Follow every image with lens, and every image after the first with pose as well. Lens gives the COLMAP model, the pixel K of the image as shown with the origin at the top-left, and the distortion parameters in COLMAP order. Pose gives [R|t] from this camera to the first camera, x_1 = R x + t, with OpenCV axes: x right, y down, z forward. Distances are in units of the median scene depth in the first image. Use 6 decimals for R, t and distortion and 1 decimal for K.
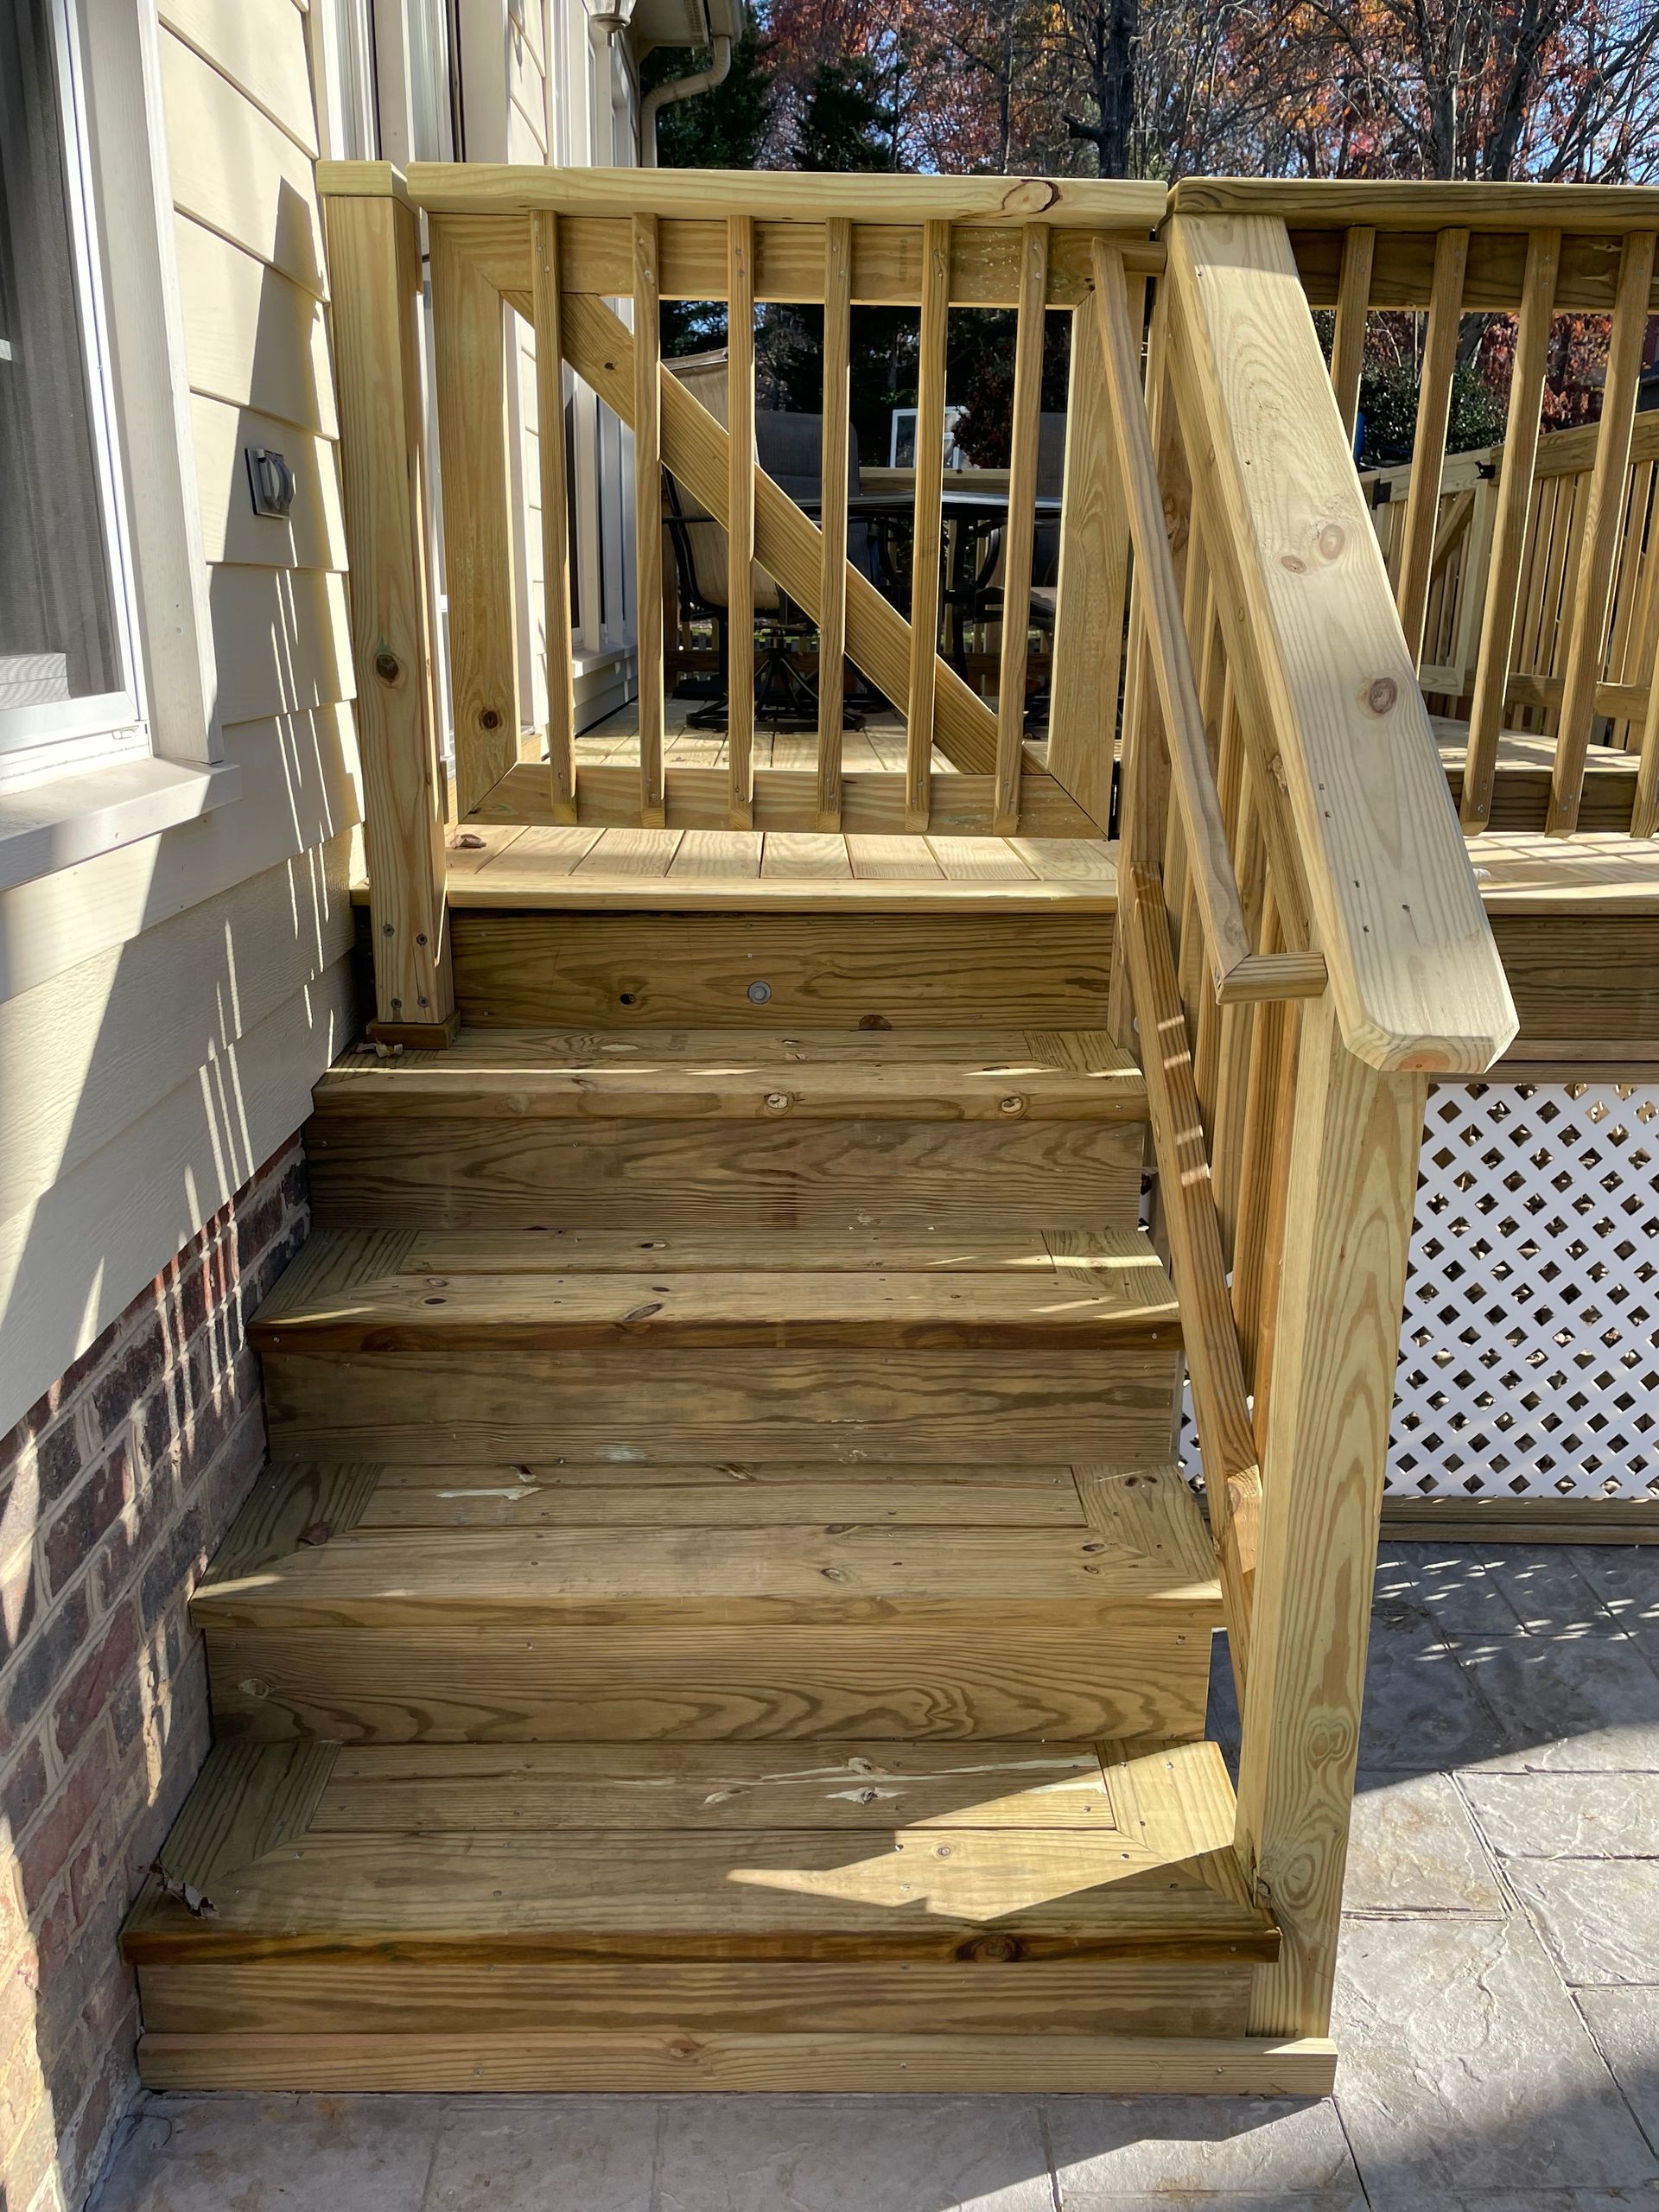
lens RADIAL K [[1857.2, 0, 829.5], [0, 1857.2, 1106.0], [0, 0, 1]] dist [0.009484, -0.001815]
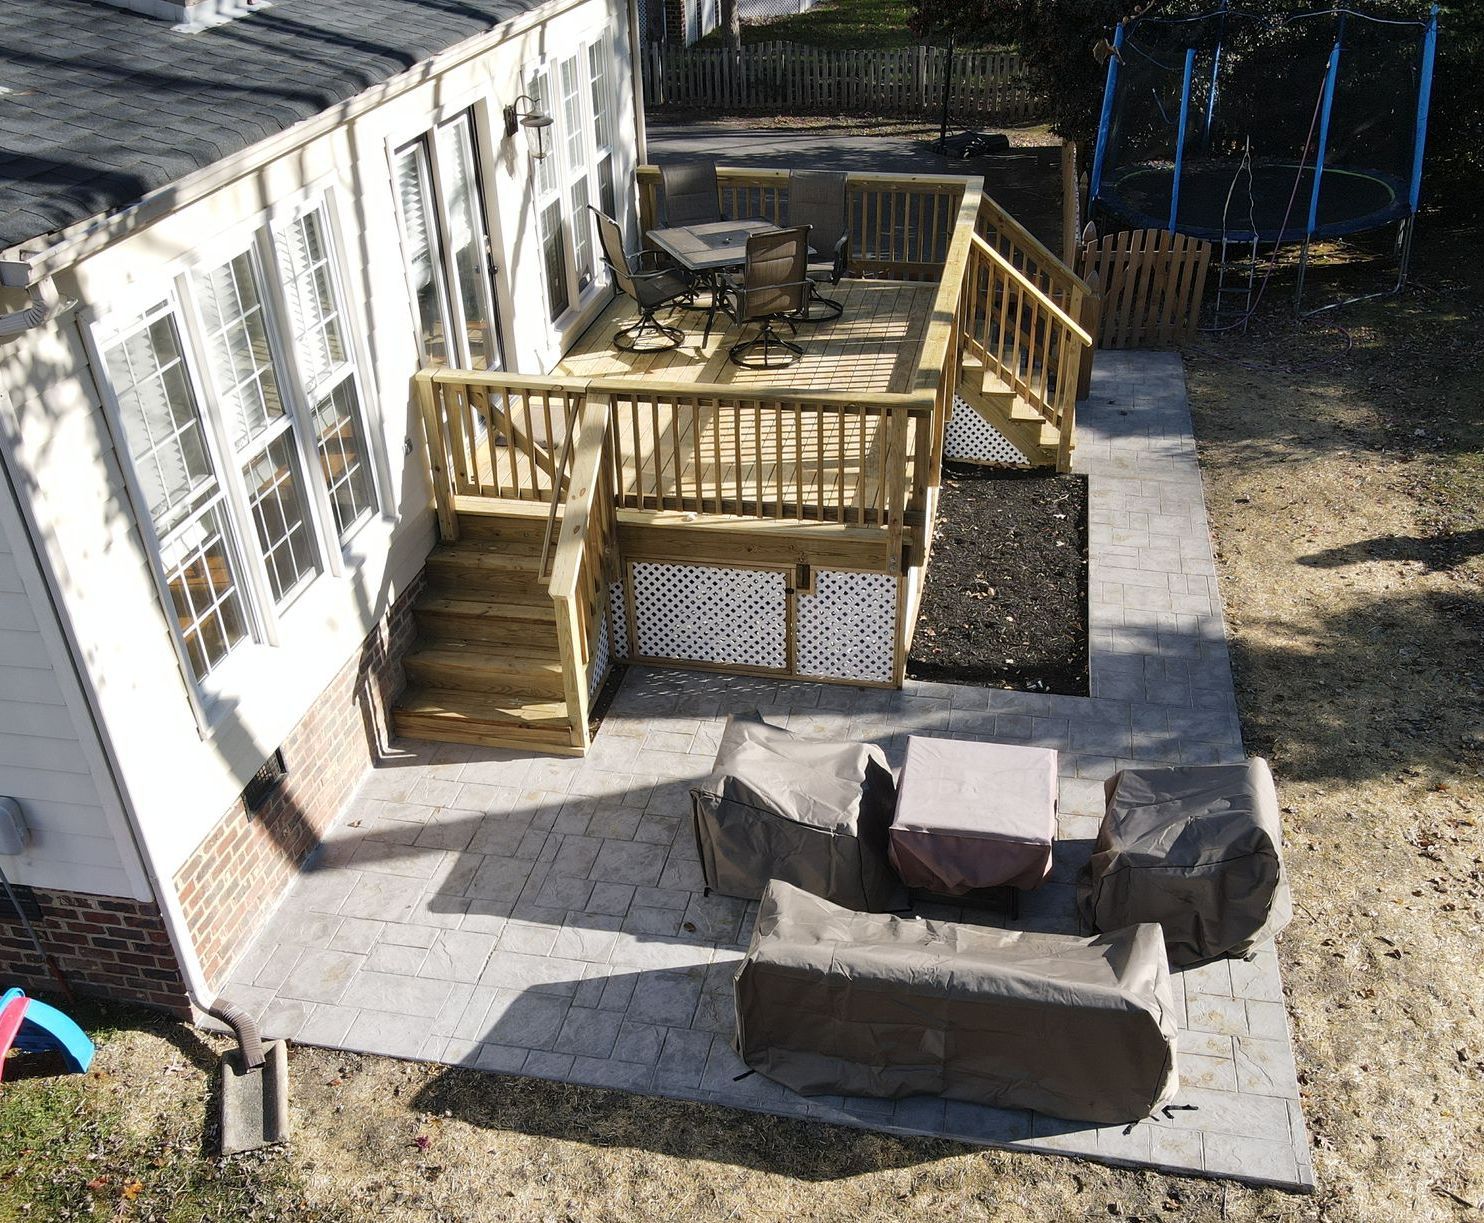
lens RADIAL K [[1378.9, 0, 742.0], [0, 1378.9, 611.5], [0, 0, 1]] dist [0.000812, 0.000002]
pose [[0.985558, 0.058103, -0.159057, 1.122195], [-0.016240, 0.967393, 0.252759, -0.808132], [0.168557, -0.246525, 0.954366, -2.330959]]
